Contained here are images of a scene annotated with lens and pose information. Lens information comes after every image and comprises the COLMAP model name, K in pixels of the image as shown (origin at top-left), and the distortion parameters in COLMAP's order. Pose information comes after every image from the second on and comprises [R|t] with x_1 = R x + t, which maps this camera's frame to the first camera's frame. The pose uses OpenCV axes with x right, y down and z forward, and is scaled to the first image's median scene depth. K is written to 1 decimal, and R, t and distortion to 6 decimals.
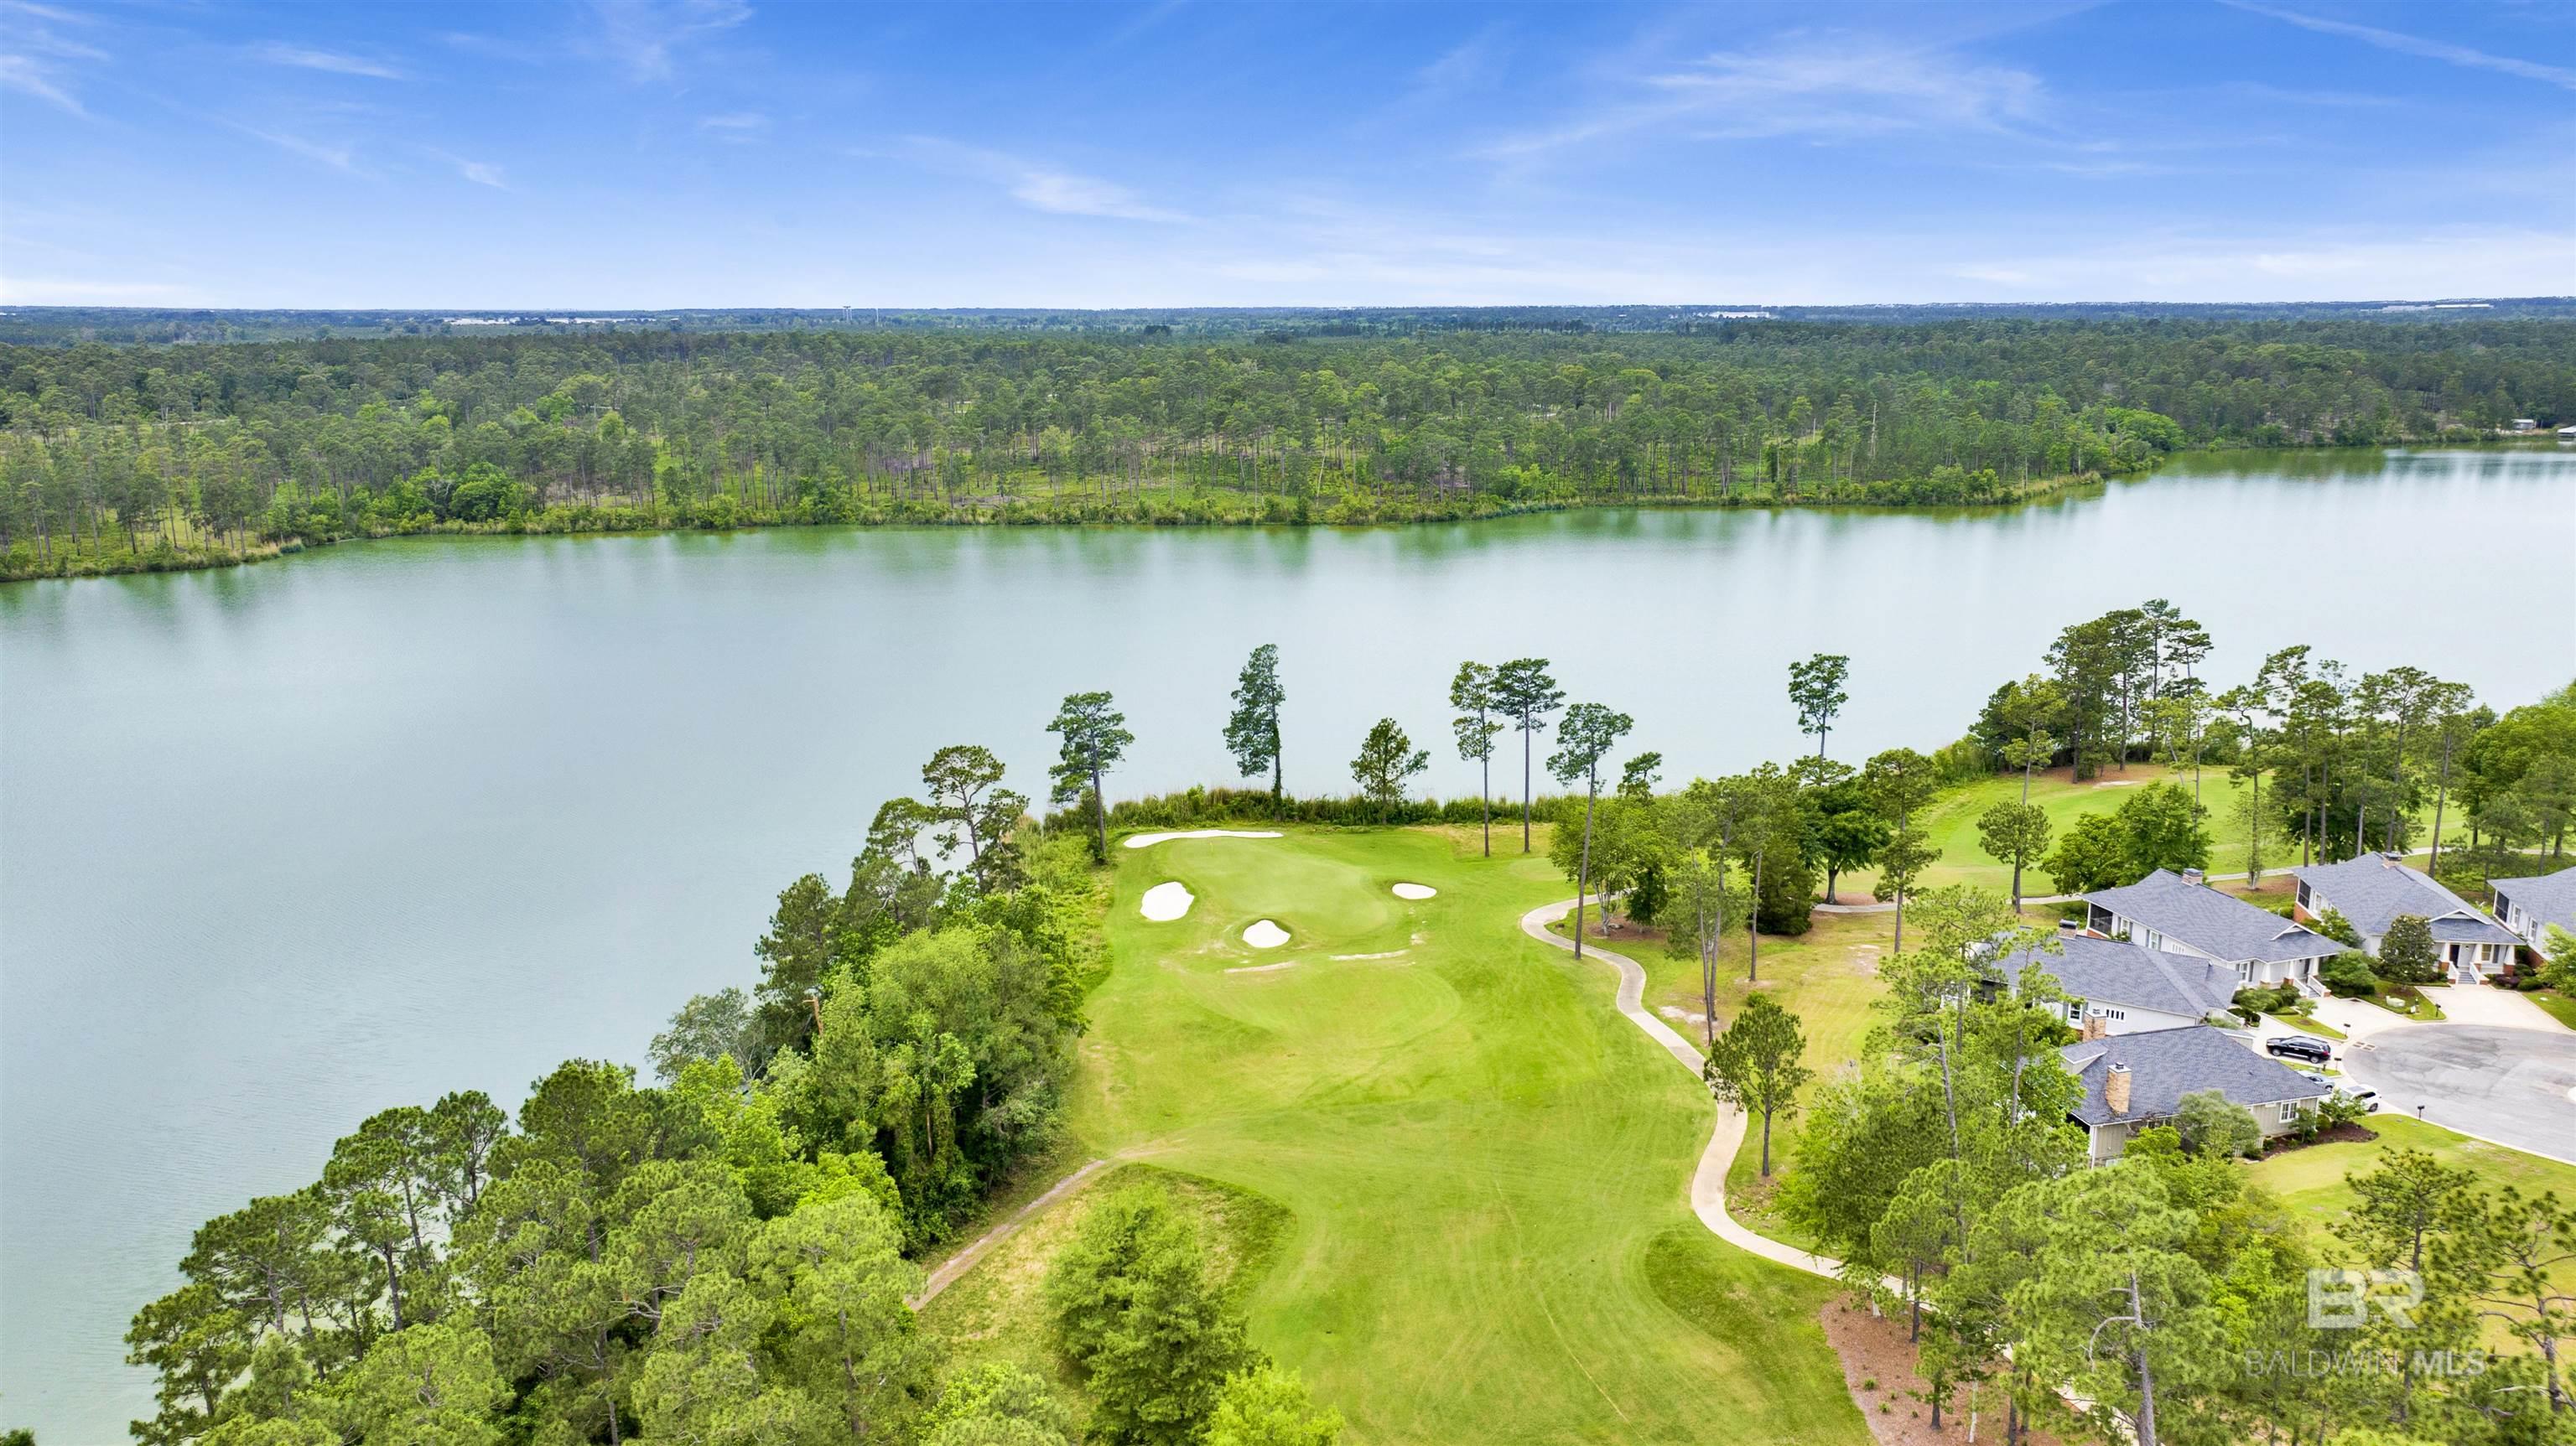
lens RADIAL K [[1807.9, 0, 1292.7], [0, 1807.9, 621.8], [0, 0, 1]] dist [-0.021959, 0.000565]
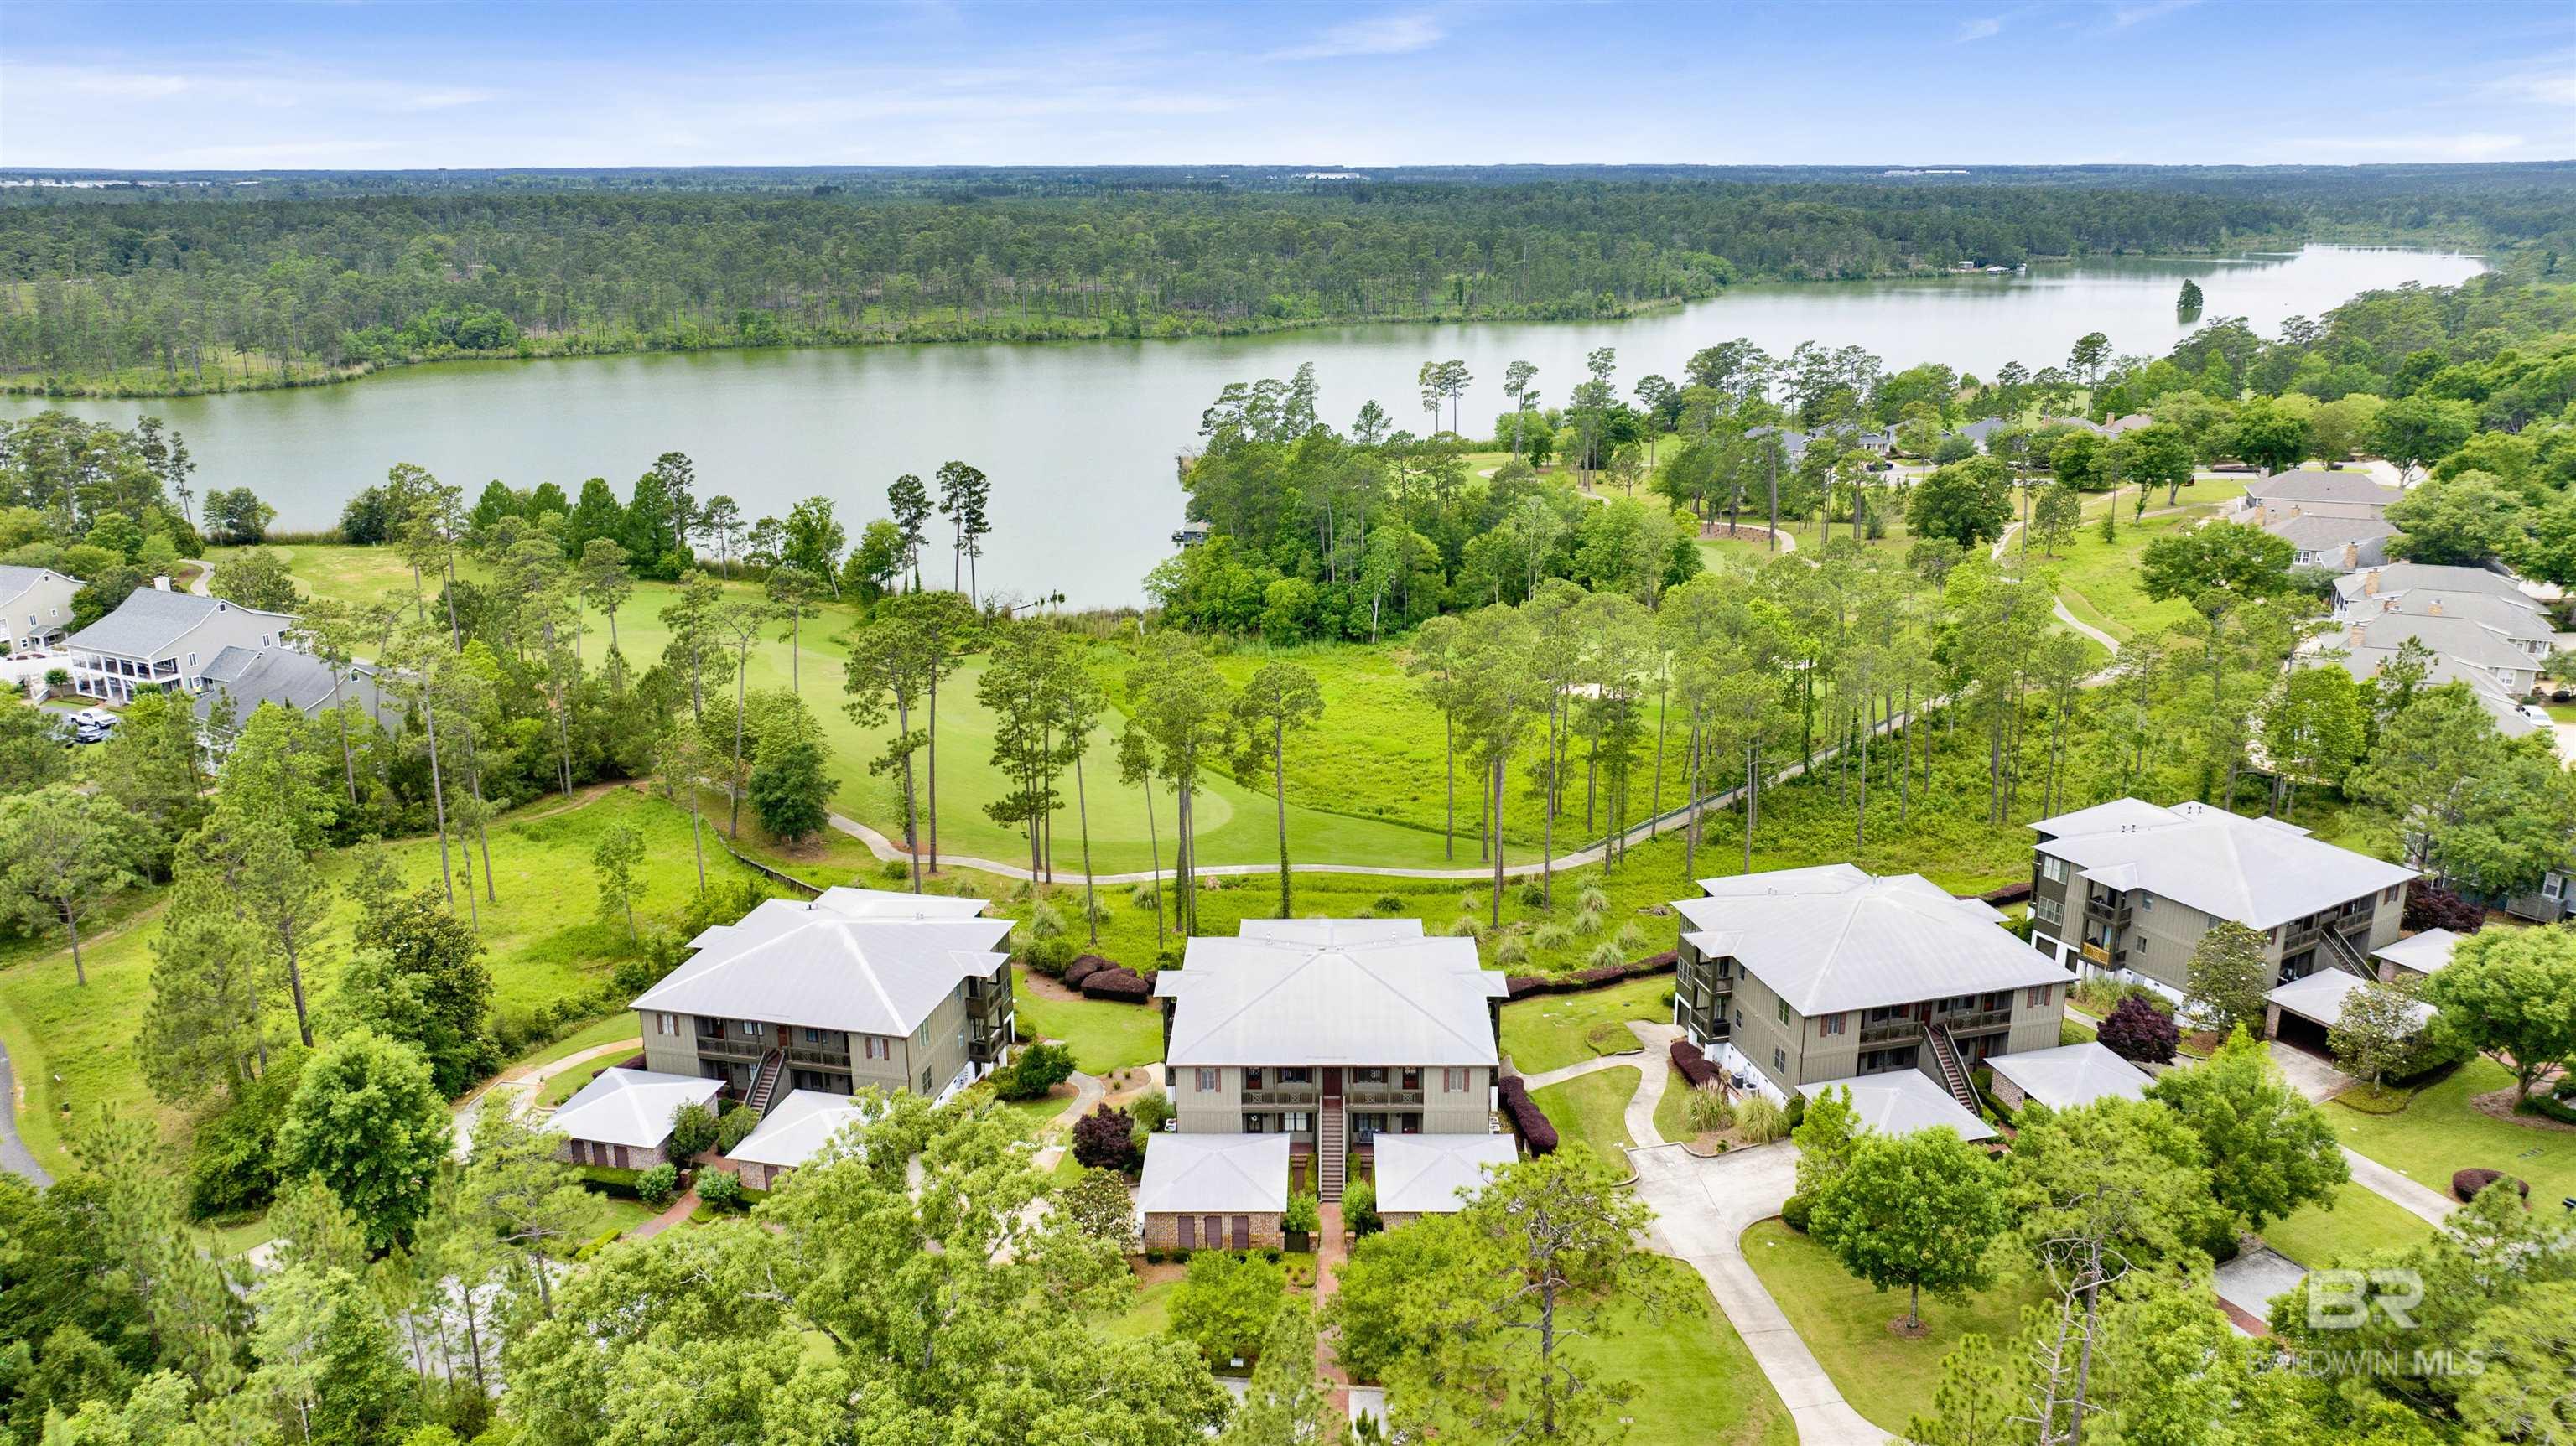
lens RADIAL K [[1796.5, 0, 1265.2], [0, 1796.5, 714.7], [0, 0, 1]] dist [-0.046356, 0.043309]
pose [[0.976591, -0.060727, 0.206353, -0.183098], [0.034666, 0.991215, 0.127639, 0.053734], [-0.212291, -0.117498, 0.970117, -0.332189]]
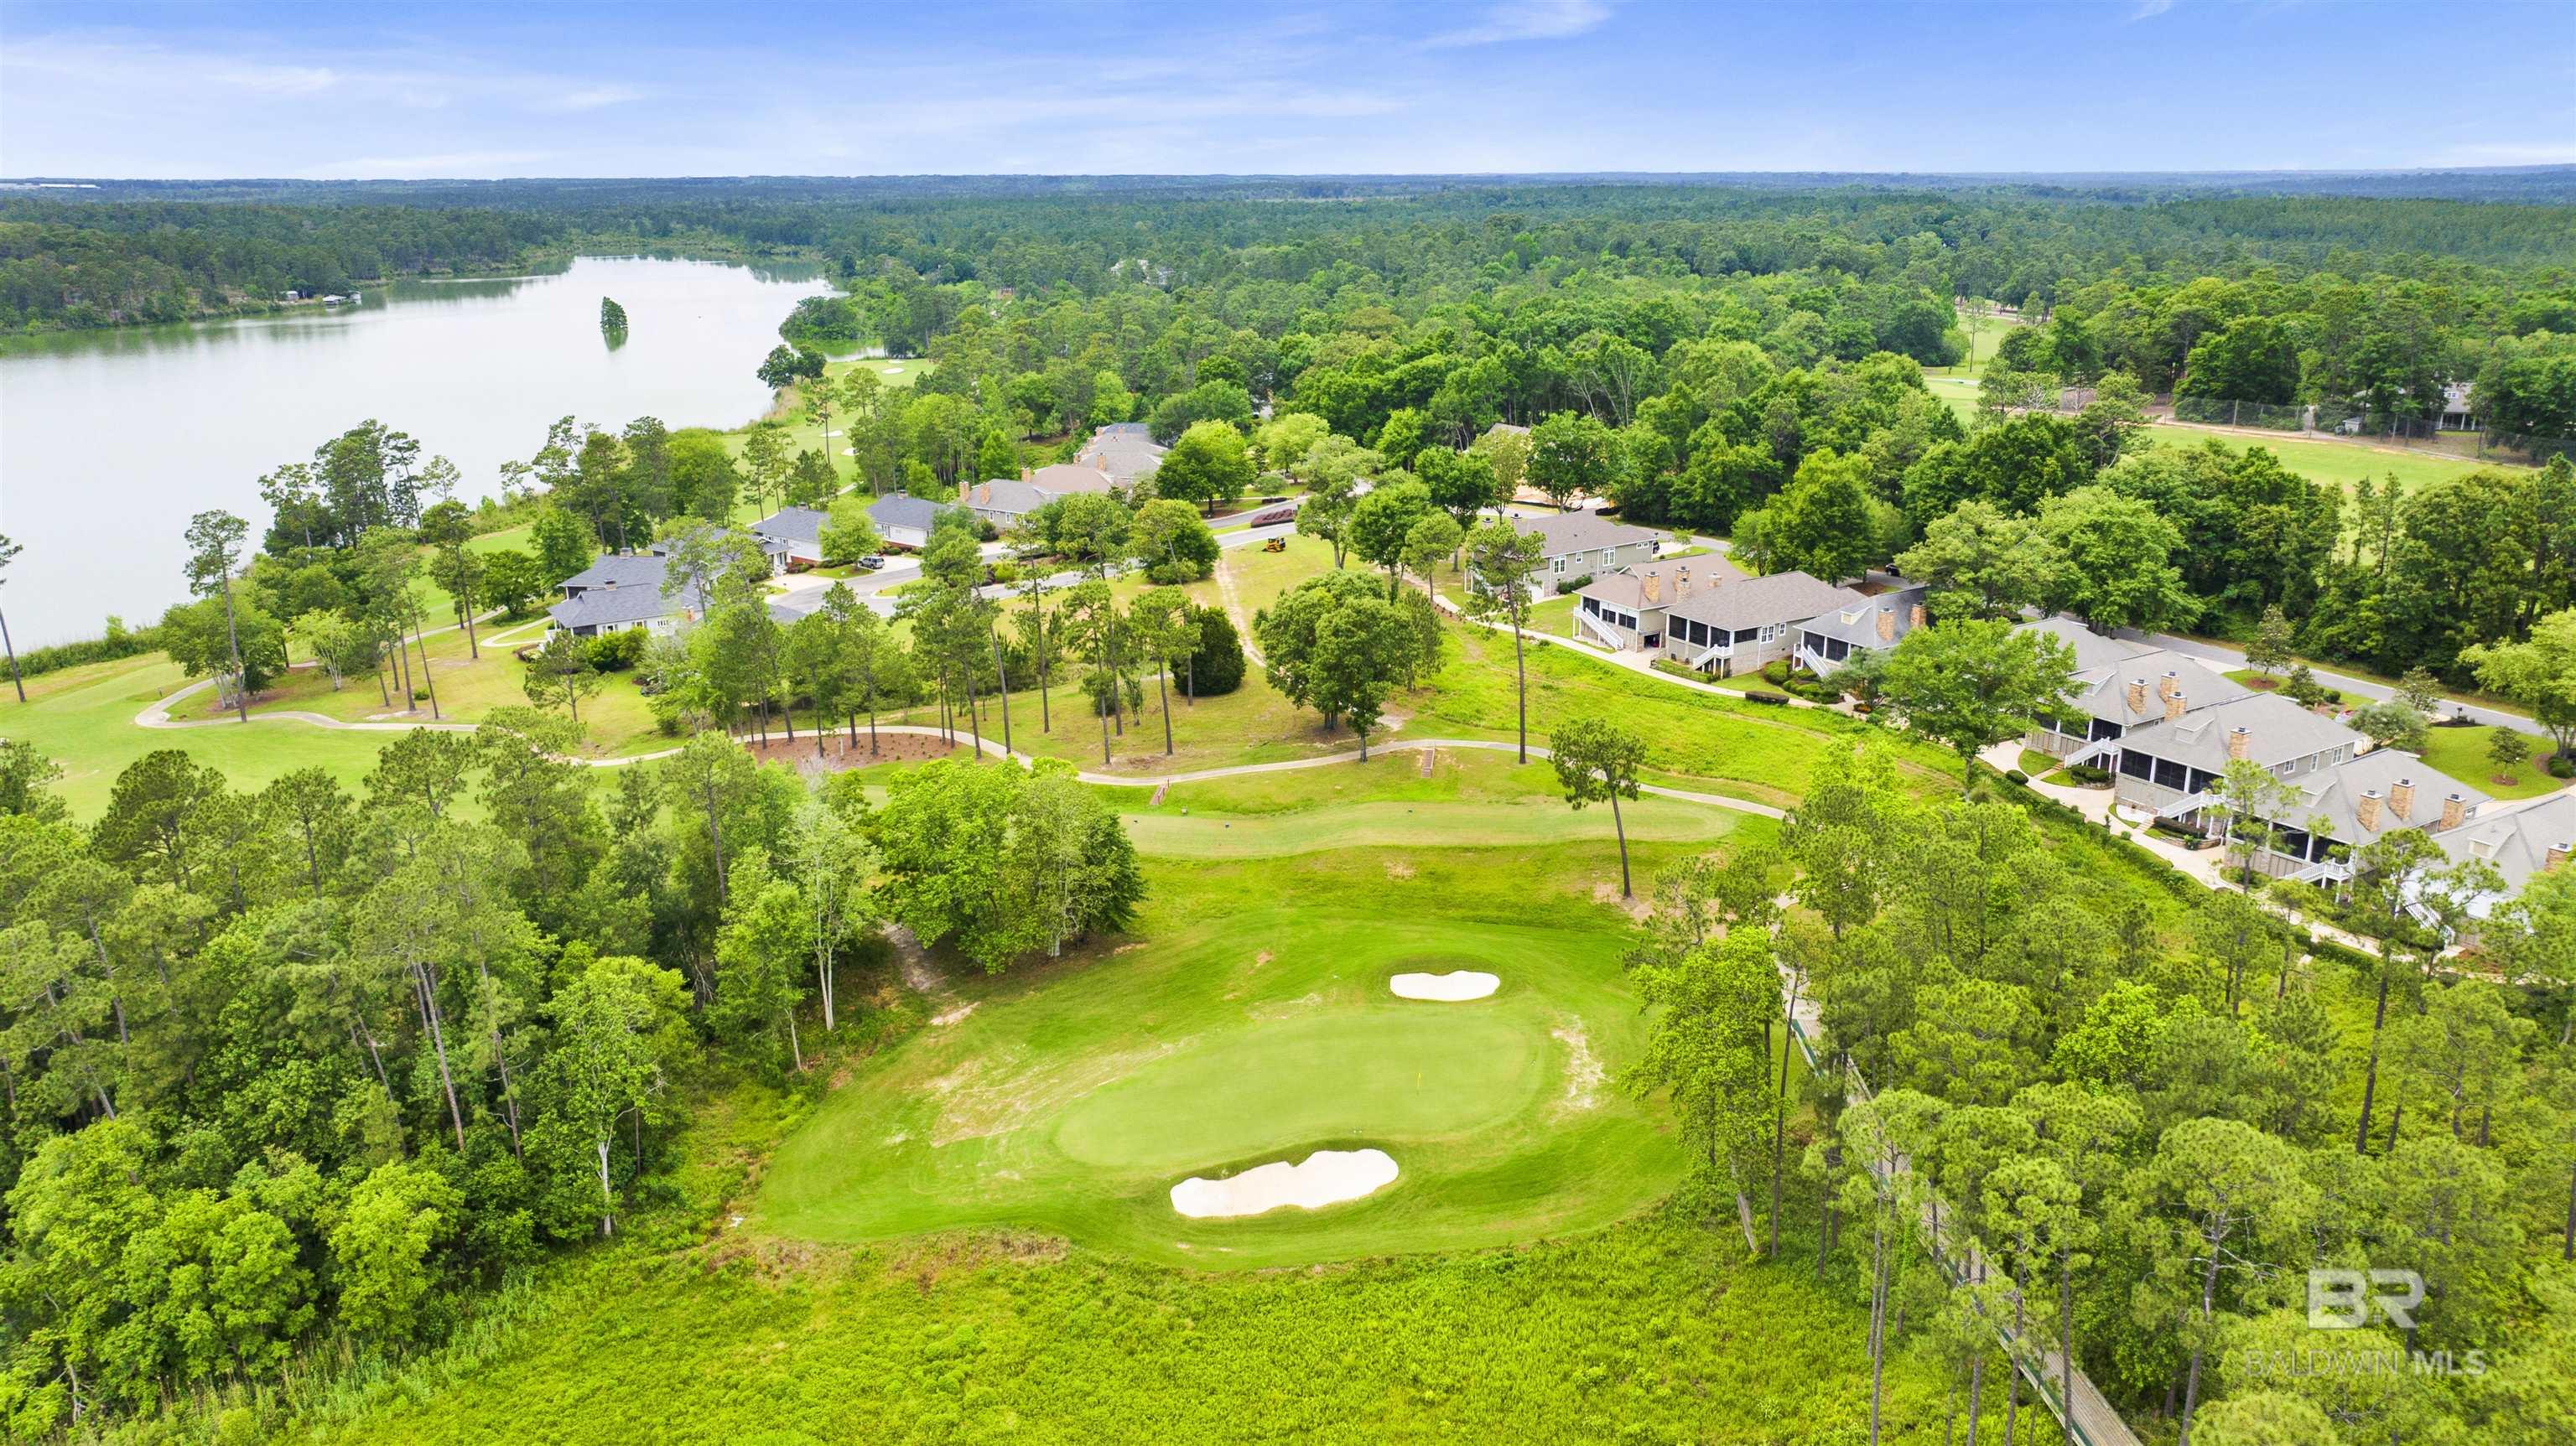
lens RADIAL K [[1818.1, 0, 1288.0], [0, 1818.1, 723.0], [0, 0, 1]] dist [-0.035865, 0.043216]
pose [[0.395969, -0.258982, 0.880986, -0.191211], [0.157196, 0.964360, 0.212838, 0.010870], [-0.904709, 0.054210, 0.422568, -0.049192]]
